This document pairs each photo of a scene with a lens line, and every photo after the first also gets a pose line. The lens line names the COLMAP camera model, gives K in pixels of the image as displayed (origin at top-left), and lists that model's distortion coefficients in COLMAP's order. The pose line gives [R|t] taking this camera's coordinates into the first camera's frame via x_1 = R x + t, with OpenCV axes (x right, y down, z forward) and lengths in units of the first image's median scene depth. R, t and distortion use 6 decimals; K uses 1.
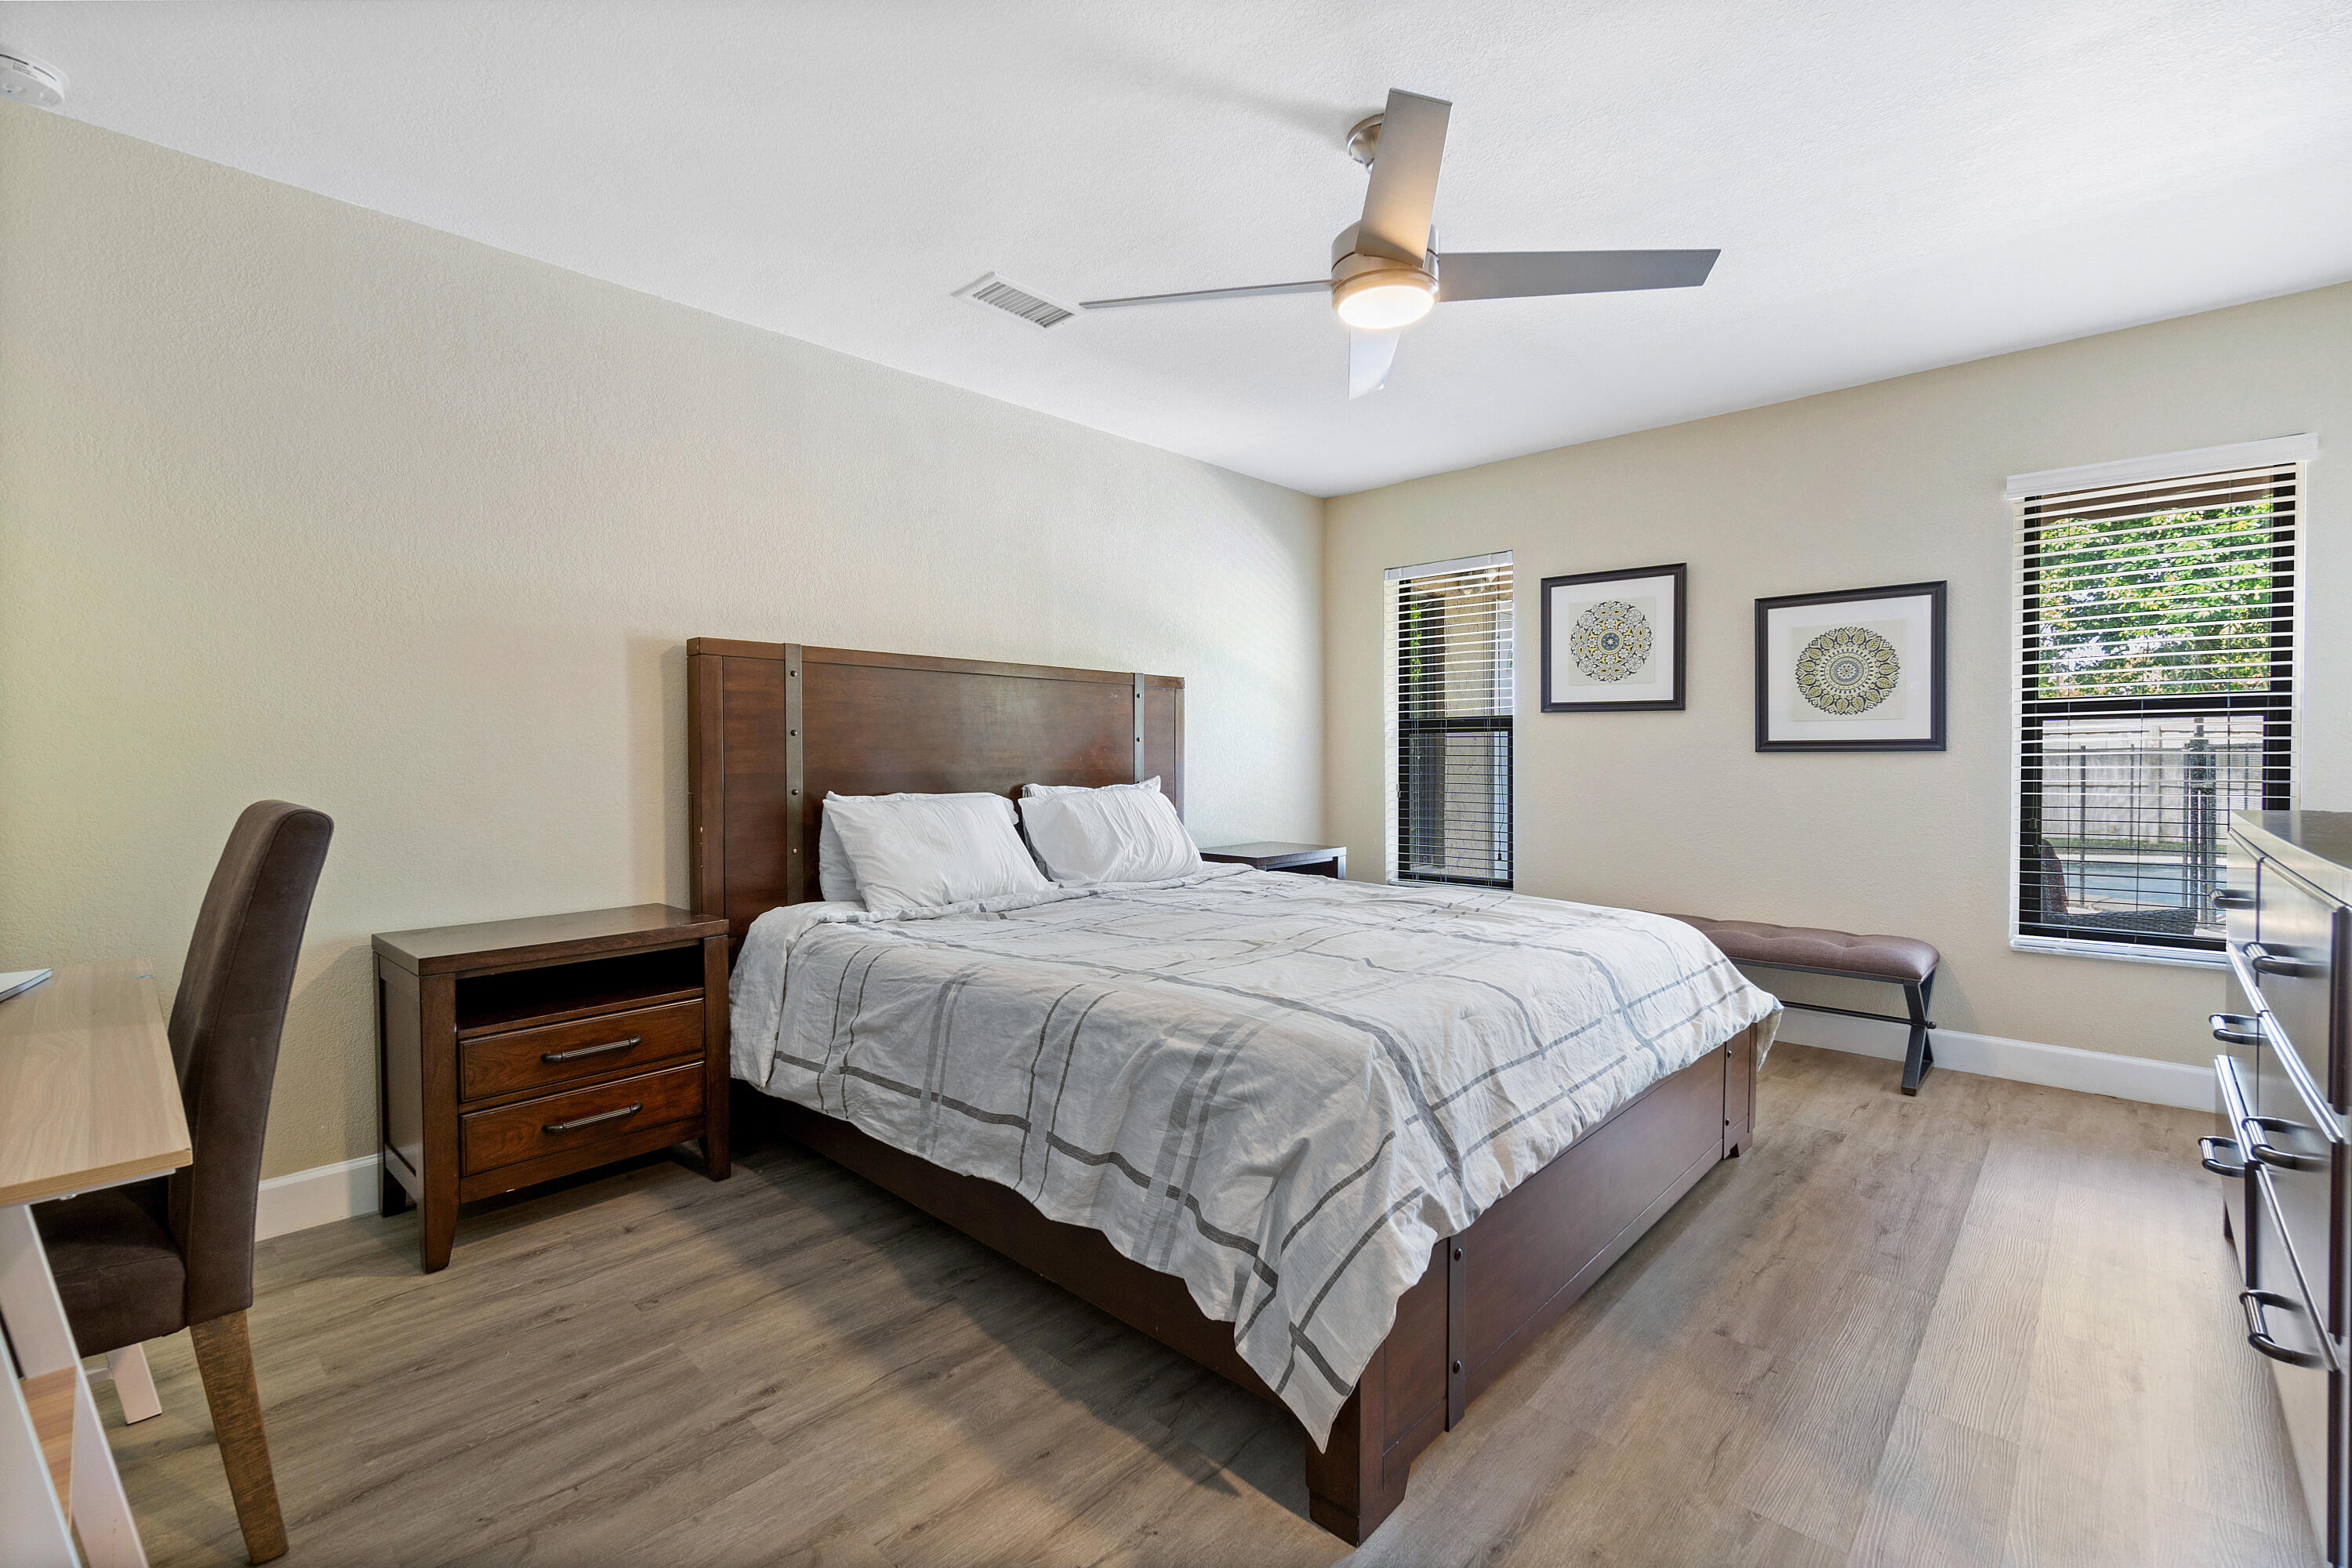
lens RADIAL K [[1020.3, 0, 1173.3], [0, 1020.3, 776.5], [0, 0, 1]] dist [-0.001883, 0.000149]
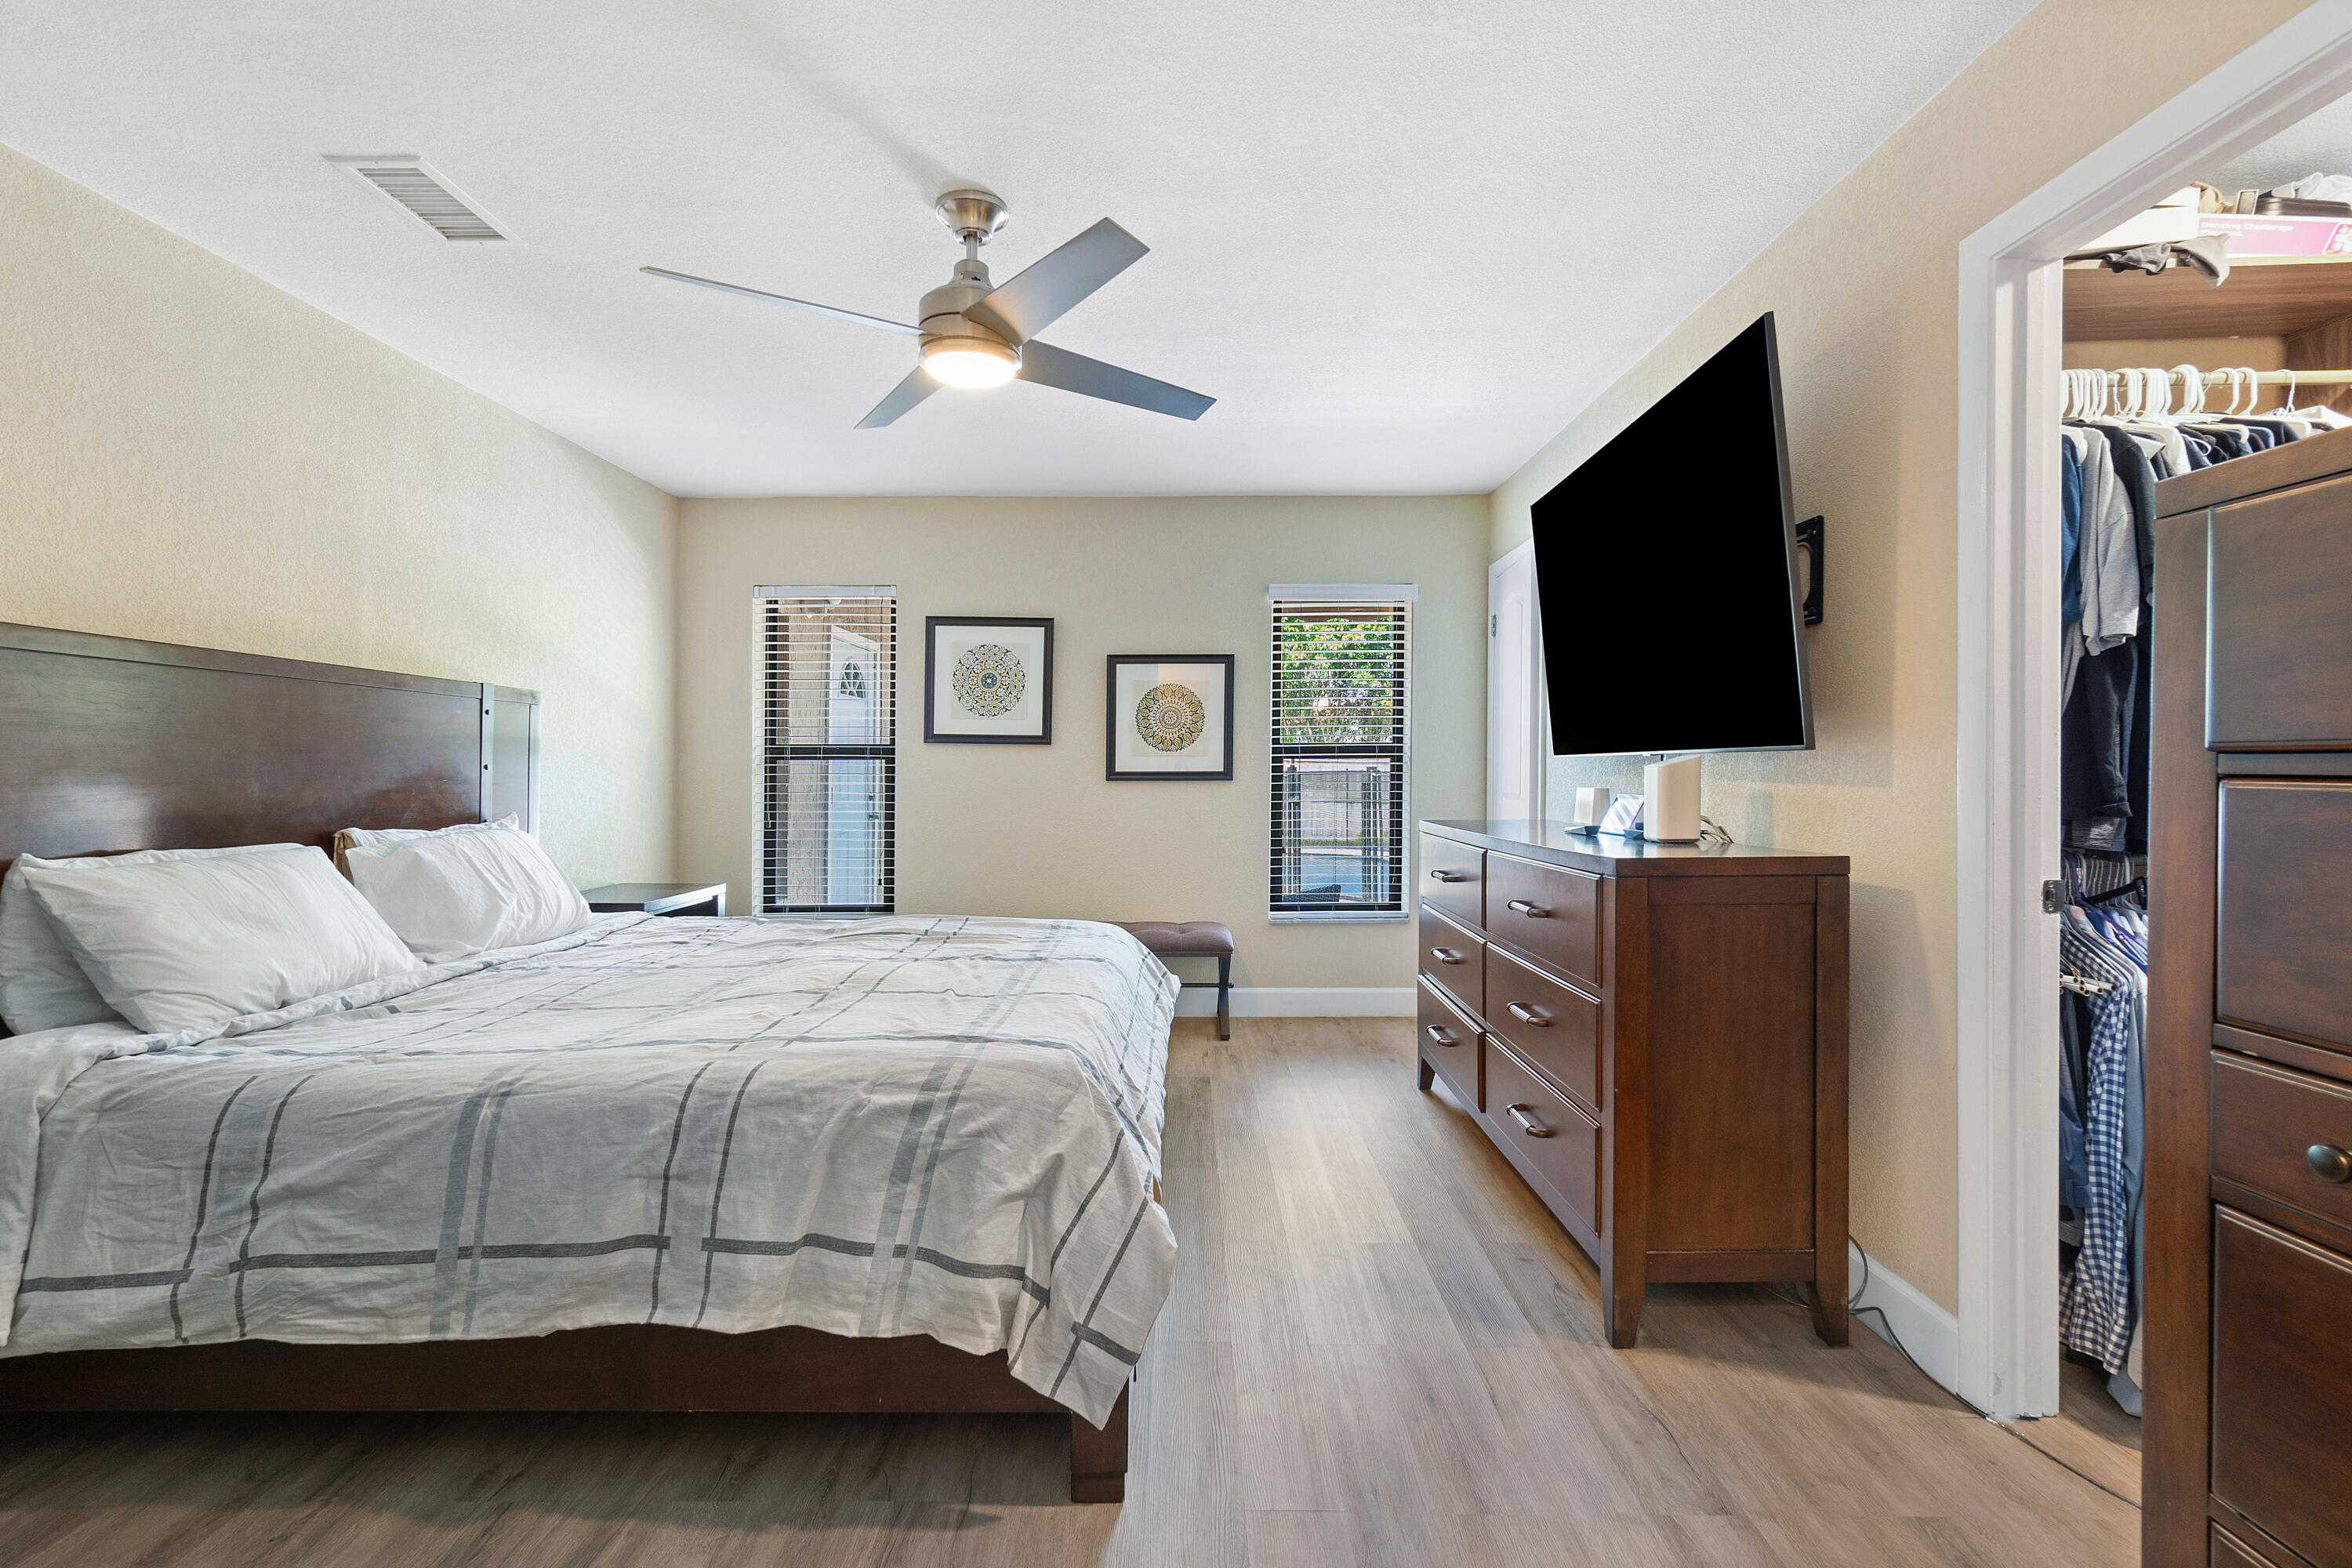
lens RADIAL K [[1045.3, 0, 1176.0], [0, 1045.3, 784.0], [0, 0, 1]] dist [0.003291, 0.000352]
pose [[0.728892, -0.006129, 0.684601, -0.367560], [0.013332, 0.999897, -0.005242, -0.021294], [-0.684498, 0.012948, 0.728899, 0.066700]]
